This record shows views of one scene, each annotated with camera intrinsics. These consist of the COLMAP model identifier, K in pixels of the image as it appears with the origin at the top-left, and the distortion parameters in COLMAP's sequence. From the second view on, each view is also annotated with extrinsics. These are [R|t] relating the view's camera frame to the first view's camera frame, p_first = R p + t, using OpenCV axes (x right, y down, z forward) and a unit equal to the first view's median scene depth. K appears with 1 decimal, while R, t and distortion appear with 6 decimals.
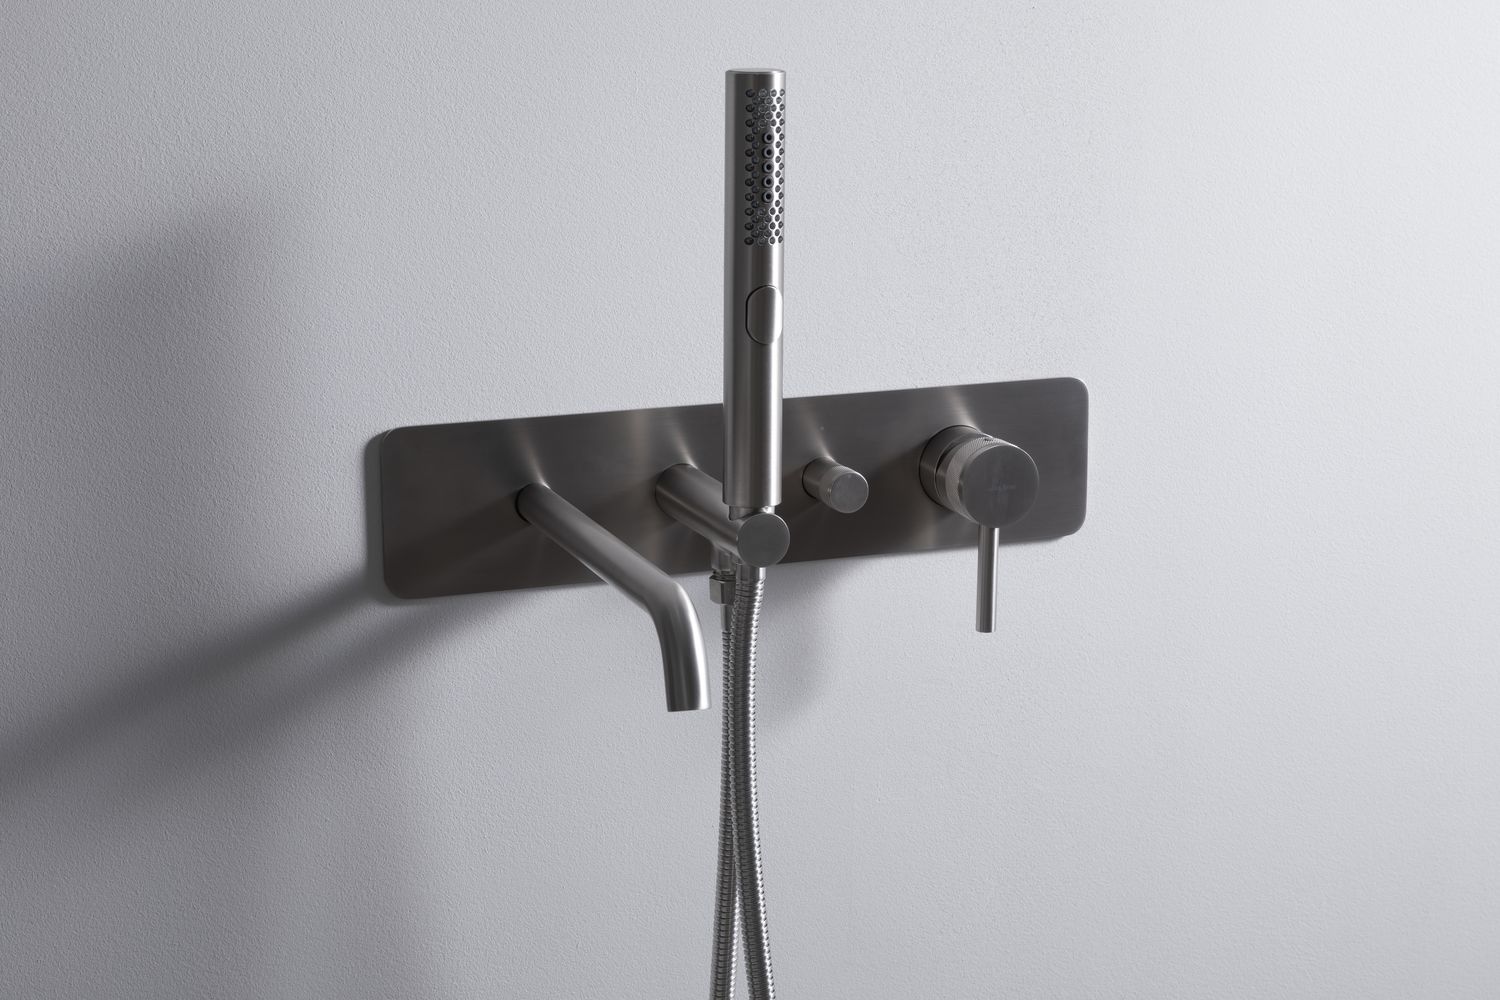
lens RADIAL K [[2903.6, 0, 750.0], [0, 2903.6, 500.0], [0, 0, 1]] dist [-0.059907, 0.190241]
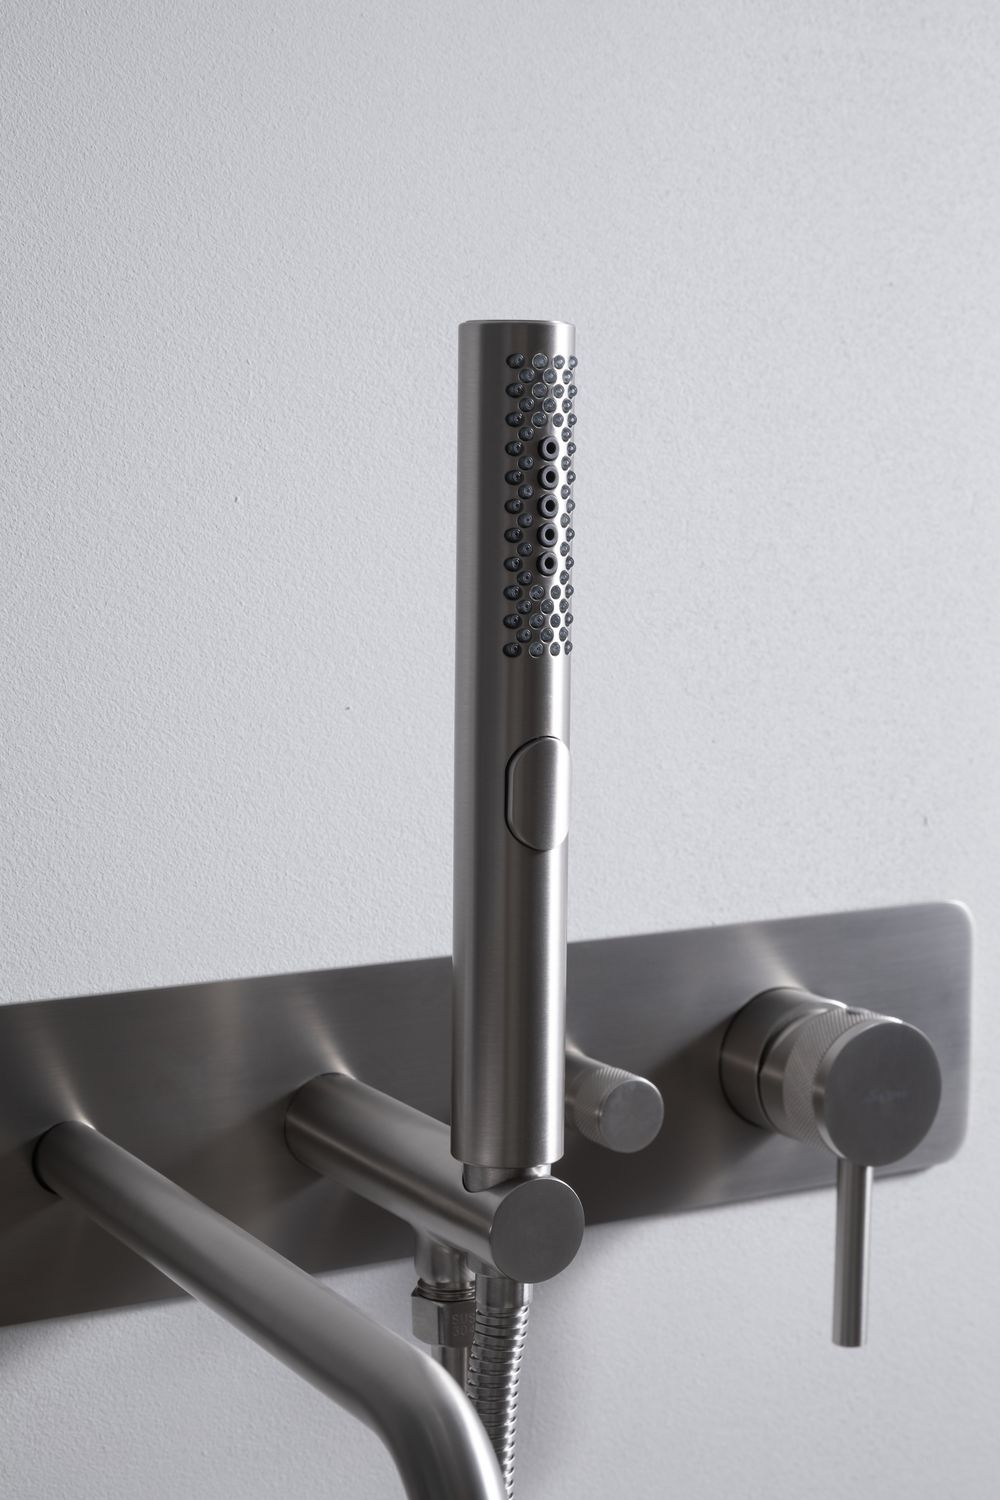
lens RADIAL K [[2632.2, 0, 500.0], [0, 2632.2, 750.0], [0, 0, 1]] dist [-0.030958, 0.139839]
pose [[0.988596, -0.013693, 0.149968, -0.067775], [0.028502, 0.994872, -0.097047, -0.024863], [-0.147870, 0.100215, 0.983916, 0.509717]]
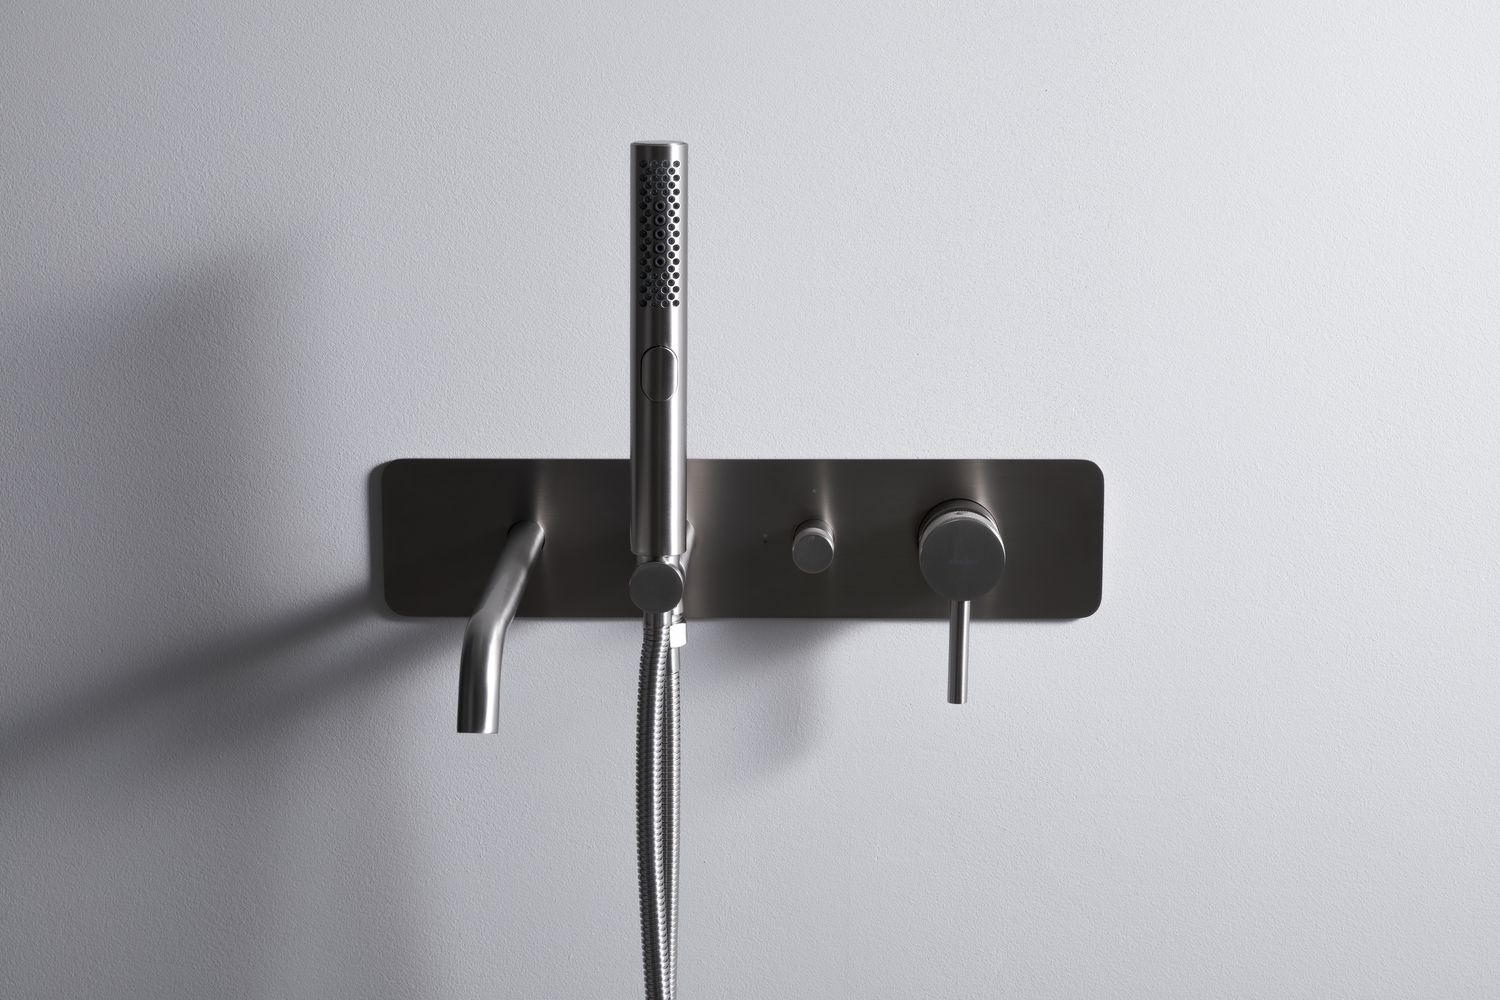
lens RADIAL K [[2792.2, 0, 750.0], [0, 2792.2, 500.0], [0, 0, 1]] dist [-0.042182, 0.169822]
pose [[0.922252, 0.074557, -0.379332, 0.399068], [-0.083672, 0.996465, -0.007574, -0.012433], [0.377426, 0.038725, 0.925230, 0.071764]]
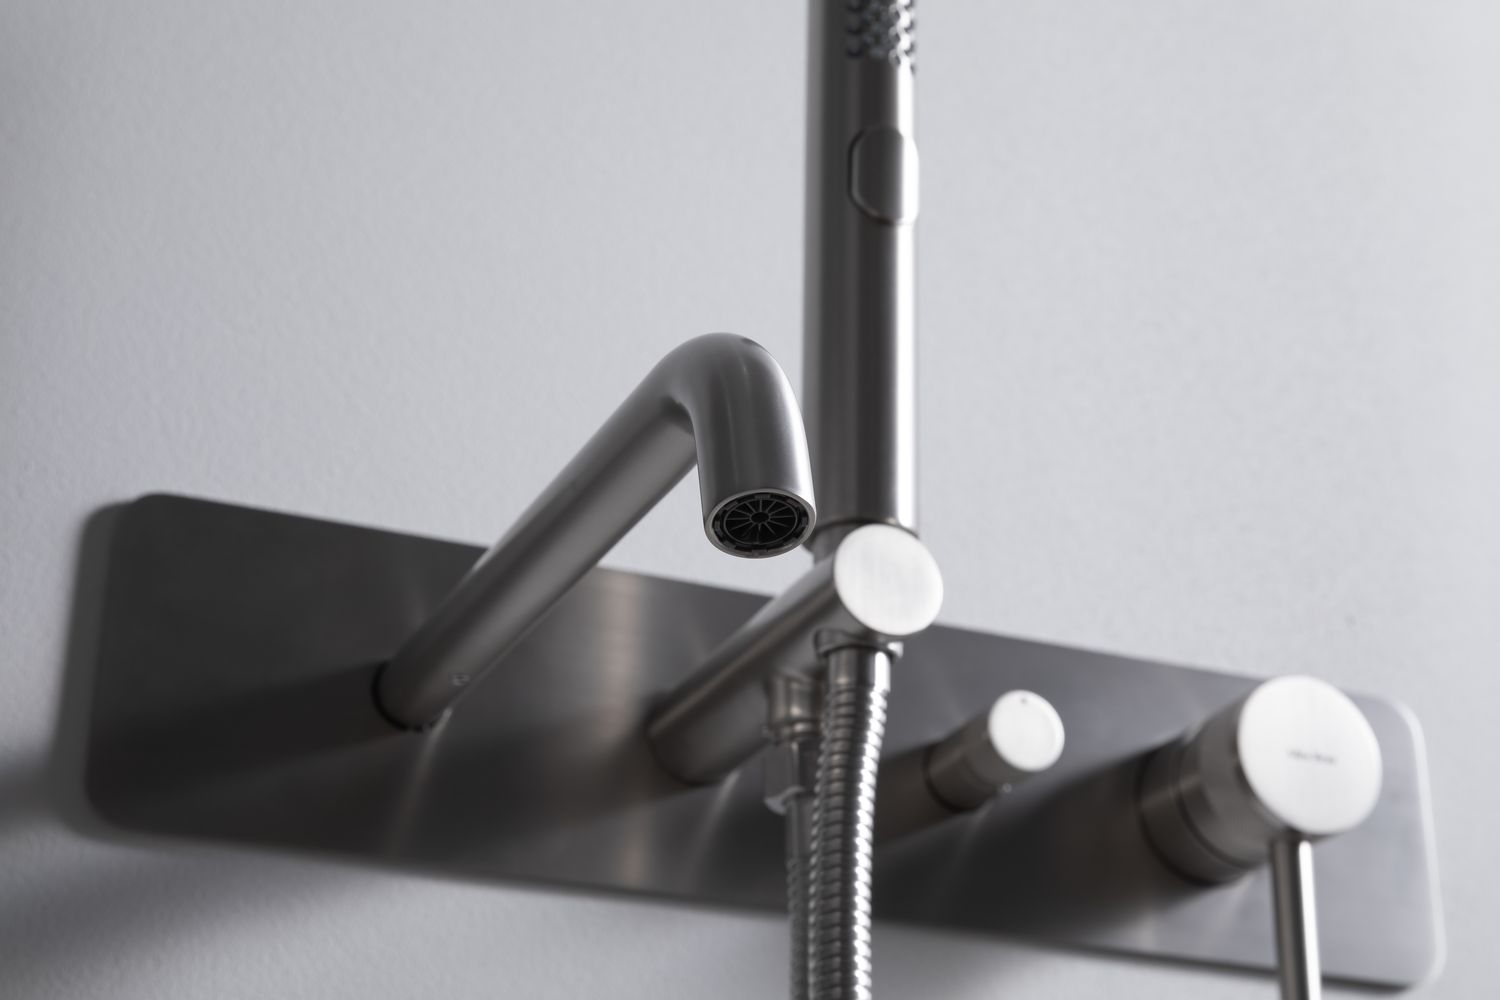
lens RADIAL K [[2792.2, 0, 750.0], [0, 2792.2, 500.0], [0, 0, 1]] dist [-0.042182, 0.169822]
pose [[0.999810, 0.013349, -0.014175, -0.010412], [-0.019234, 0.790523, -0.612131, 0.269538], [0.003034, 0.612287, 0.790630, 0.607130]]
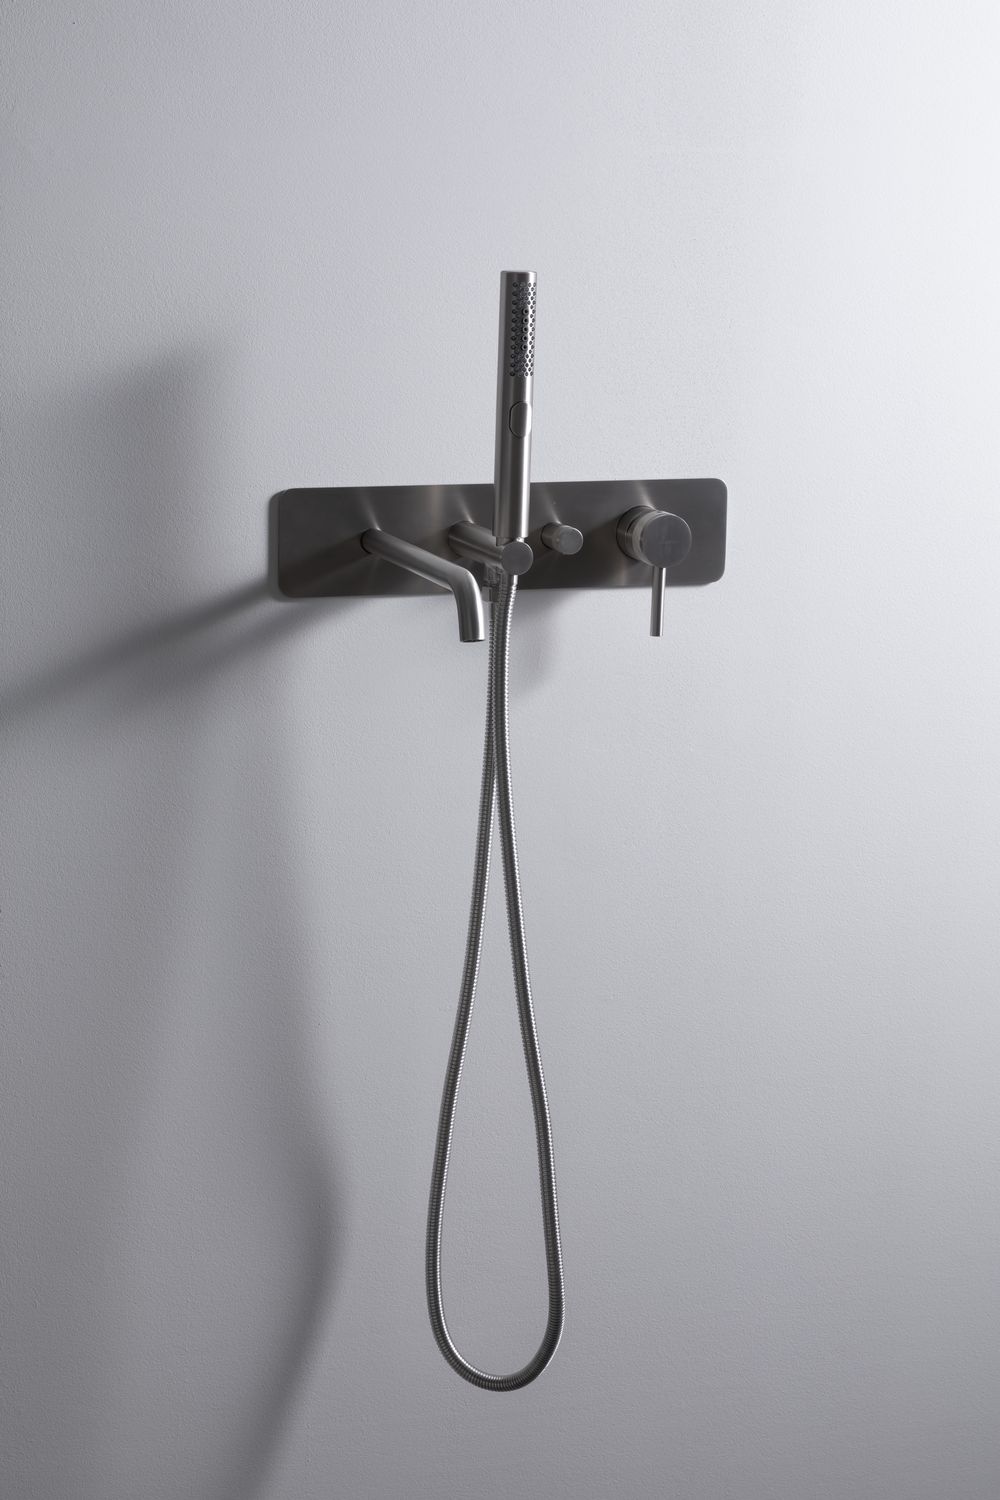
lens RADIAL K [[3346.1, 0, 500.0], [0, 3346.1, 750.0], [0, 0, 1]] dist [-0.062265, -0.014775]
pose [[0.999697, 0.023464, 0.007476, -0.015569], [-0.023282, 0.999451, -0.023582, 0.158768], [-0.008025, 0.023401, 0.999694, -0.839203]]
